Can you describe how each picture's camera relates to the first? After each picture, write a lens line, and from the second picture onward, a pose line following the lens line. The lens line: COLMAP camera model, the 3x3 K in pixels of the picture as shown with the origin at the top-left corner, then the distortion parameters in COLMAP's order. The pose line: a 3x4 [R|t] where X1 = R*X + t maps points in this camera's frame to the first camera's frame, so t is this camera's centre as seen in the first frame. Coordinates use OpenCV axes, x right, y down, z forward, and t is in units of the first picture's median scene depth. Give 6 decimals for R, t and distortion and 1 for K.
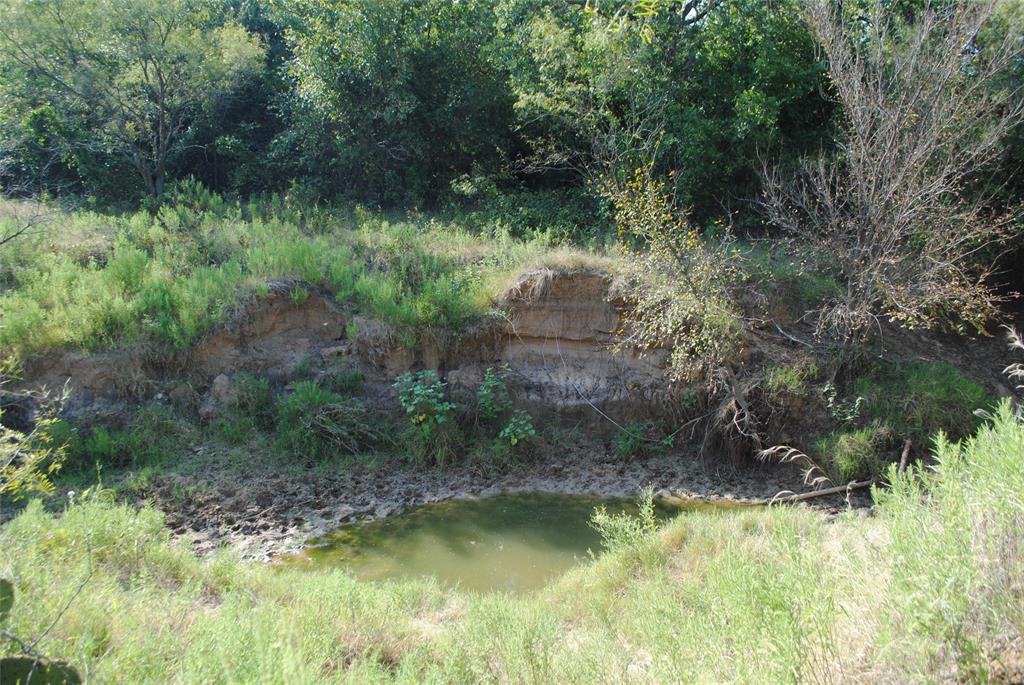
lens RADIAL K [[930.0, 0, 512.3], [0, 930.0, 340.5], [0, 0, 1]] dist [-0.013045, -0.003445]
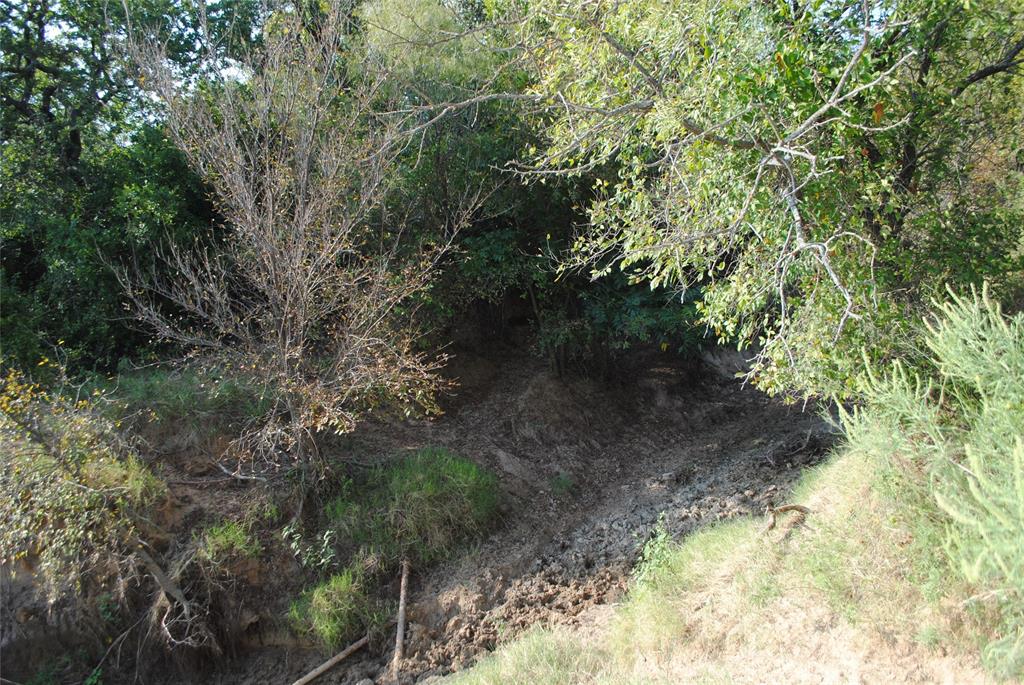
lens RADIAL K [[930.0, 0, 512.1], [0, 930.0, 343.5], [0, 0, 1]] dist [-0.013045, -0.003445]
pose [[0.867663, -0.250316, 0.429537, 0.212195], [0.295899, 0.954314, -0.041582, -0.009298], [-0.399504, 0.163179, 0.902091, 0.219859]]
